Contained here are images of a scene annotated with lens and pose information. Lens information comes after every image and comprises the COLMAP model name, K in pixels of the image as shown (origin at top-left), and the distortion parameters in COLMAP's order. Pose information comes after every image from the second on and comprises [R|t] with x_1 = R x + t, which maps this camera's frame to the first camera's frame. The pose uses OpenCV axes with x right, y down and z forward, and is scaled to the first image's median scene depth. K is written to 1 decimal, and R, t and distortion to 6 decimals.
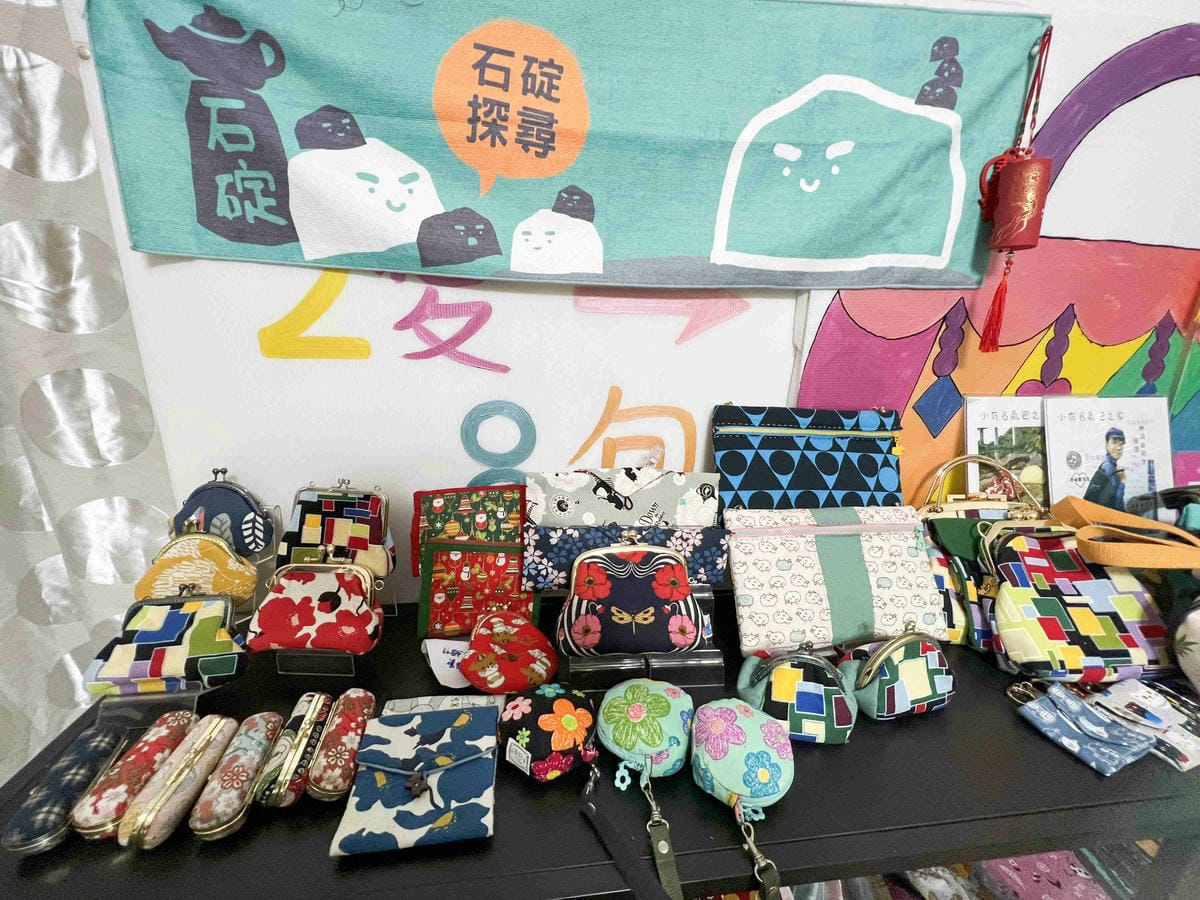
lens RADIAL K [[480.4, 0, 591.7], [0, 480.4, 455.3], [0, 0, 1]] dist [0.000853, 0.000086]
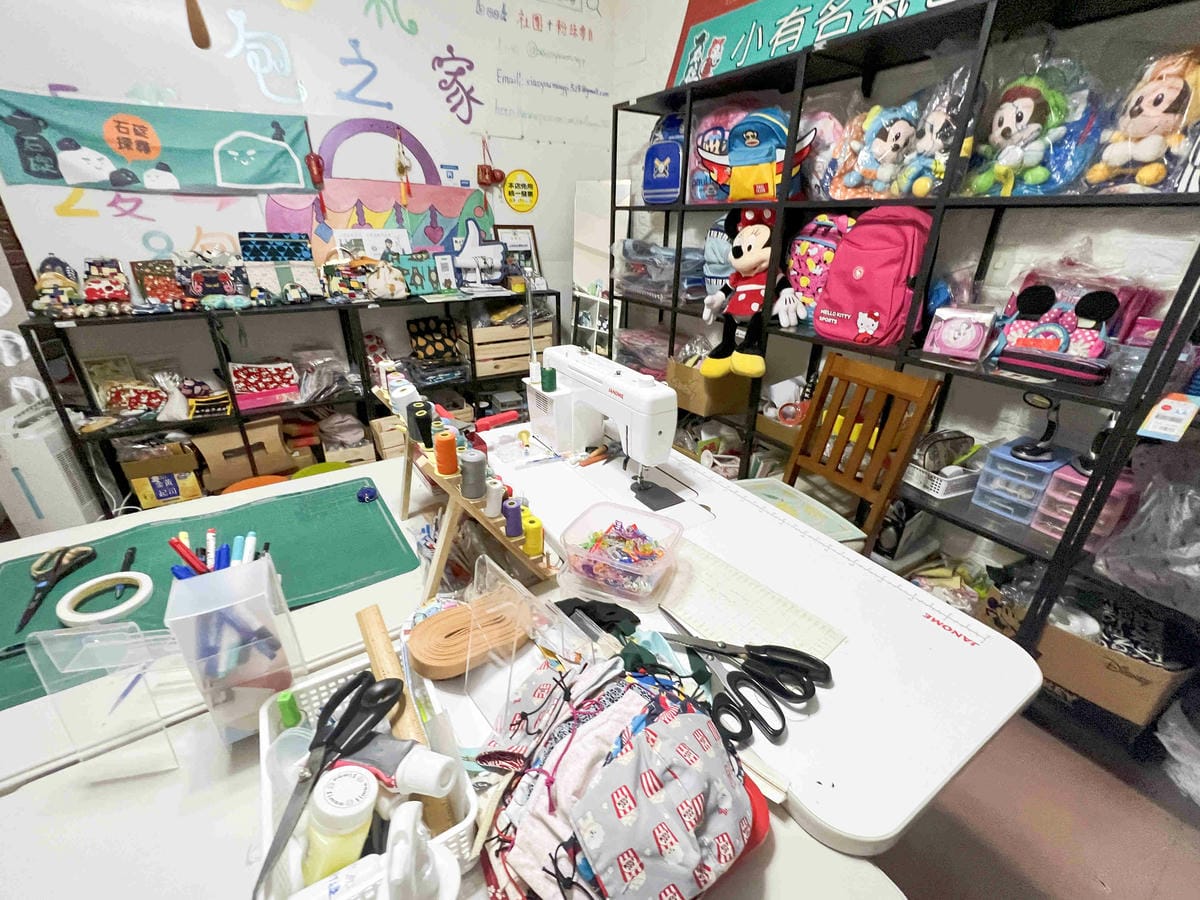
lens RADIAL K [[510.1, 0, 601.3], [0, 510.1, 457.2], [0, 0, 1]] dist [0.000955, -0.000190]
pose [[0.898839, -0.197884, 0.391062, 0.928976], [0.138094, 0.974691, 0.175805, 1.271406], [-0.415954, -0.104017, 0.903417, -3.767490]]
